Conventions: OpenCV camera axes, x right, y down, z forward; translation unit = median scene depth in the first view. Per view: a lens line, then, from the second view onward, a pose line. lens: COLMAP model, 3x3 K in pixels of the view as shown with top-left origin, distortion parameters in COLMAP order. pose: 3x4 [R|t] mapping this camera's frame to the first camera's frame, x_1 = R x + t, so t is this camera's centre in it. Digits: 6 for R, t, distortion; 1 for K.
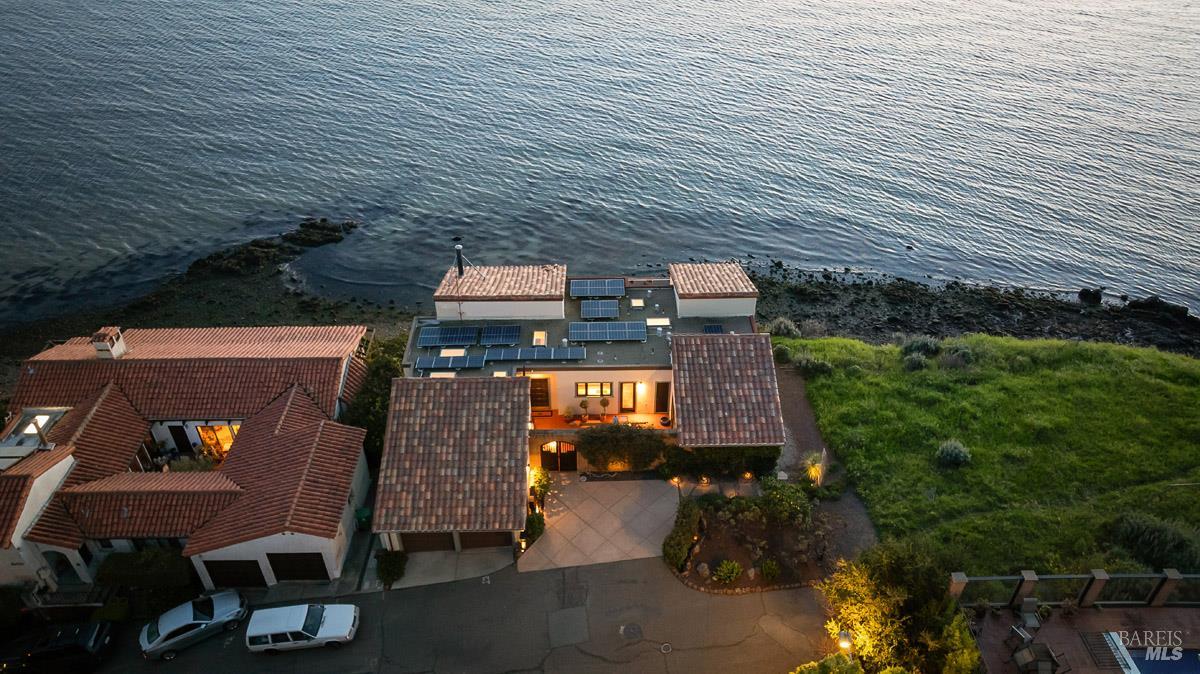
lens RADIAL K [[838.1, 0, 600.0], [0, 838.1, 337.0], [0, 0, 1]] dist [-0.046040, 0.045281]
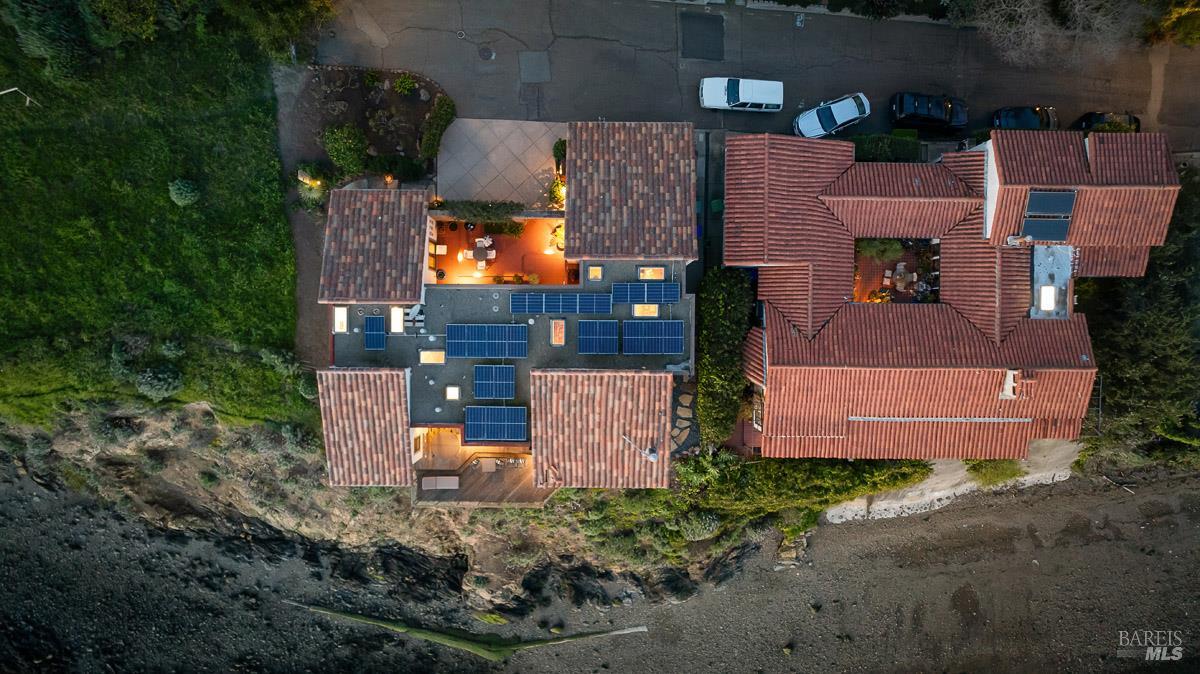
lens RADIAL K [[838.1, 0, 600.0], [0, 838.1, 337.0], [0, 0, 1]] dist [-0.046040, 0.045281]
pose [[-0.999661, -0.025859, -0.003008, -0.133003], [0.013950, -0.629635, 0.776766, -0.845073], [-0.021980, 0.776461, 0.629782, 0.450036]]
